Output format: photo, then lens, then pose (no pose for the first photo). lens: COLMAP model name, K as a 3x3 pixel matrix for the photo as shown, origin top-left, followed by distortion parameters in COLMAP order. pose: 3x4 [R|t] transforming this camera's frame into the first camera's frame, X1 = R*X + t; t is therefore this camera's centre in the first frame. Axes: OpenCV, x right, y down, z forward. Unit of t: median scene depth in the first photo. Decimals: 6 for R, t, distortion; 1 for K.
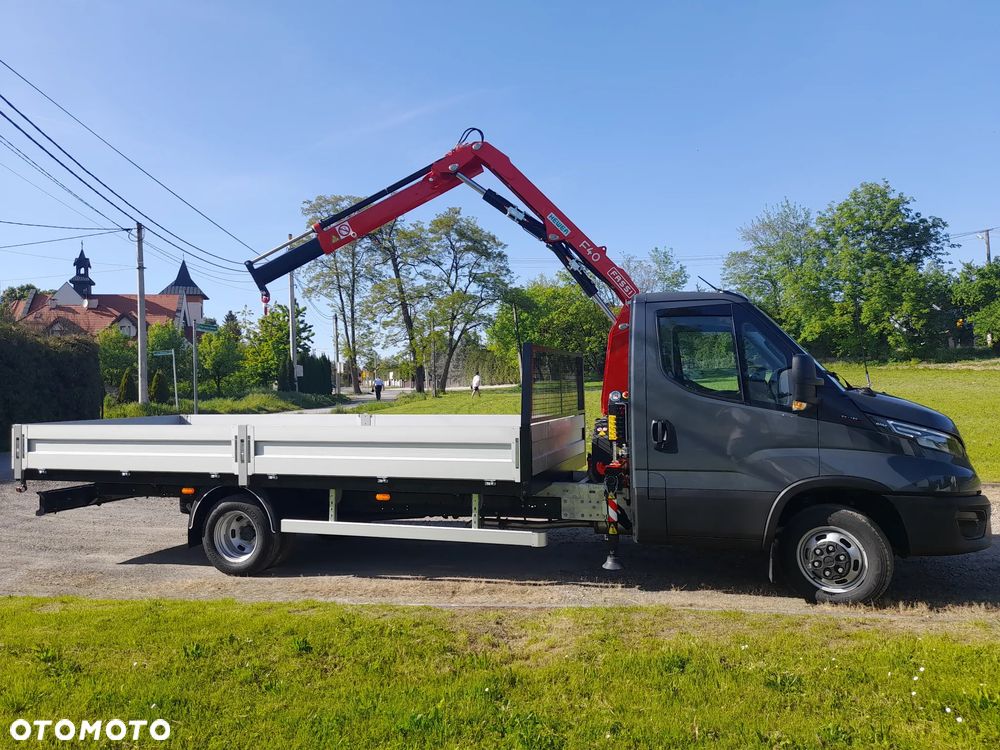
lens RADIAL K [[757.4, 0, 500.0], [0, 757.4, 375.0], [0, 0, 1]] dist [0.008328, -0.000072]
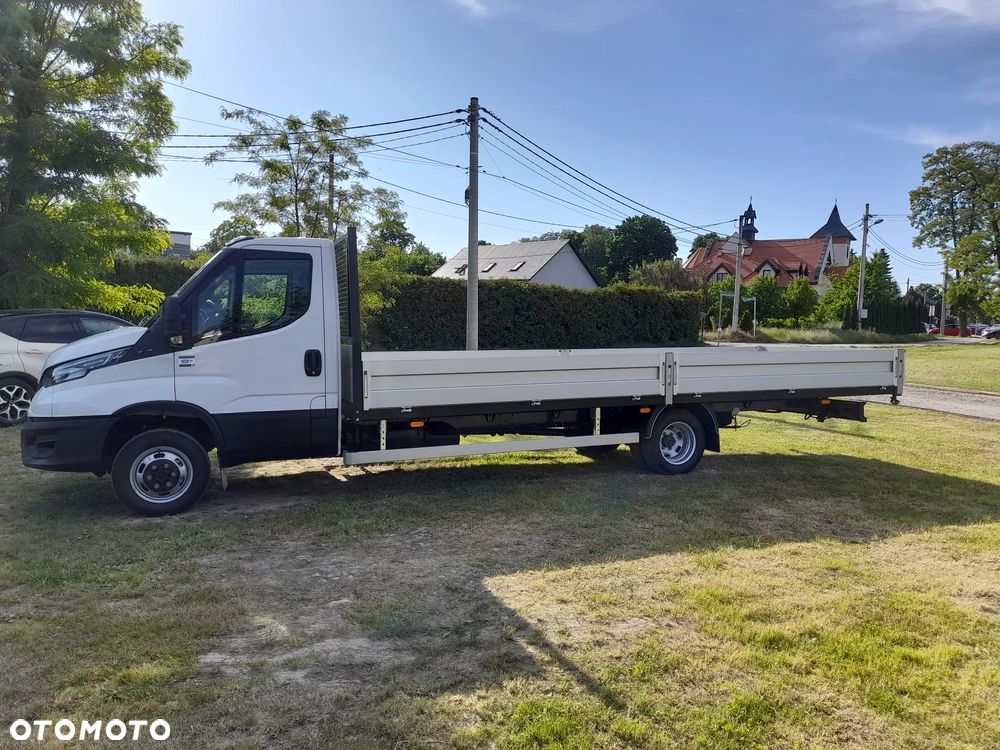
lens RADIAL K [[757.4, 0, 500.0], [0, 757.4, 375.0], [0, 0, 1]] dist [0.008328, -0.000072]
pose [[0.660916, 0.108566, -0.742565, 0.134951], [-0.039468, 0.993140, 0.110073, -0.008769], [0.749421, -0.043442, 0.660667, -0.141581]]
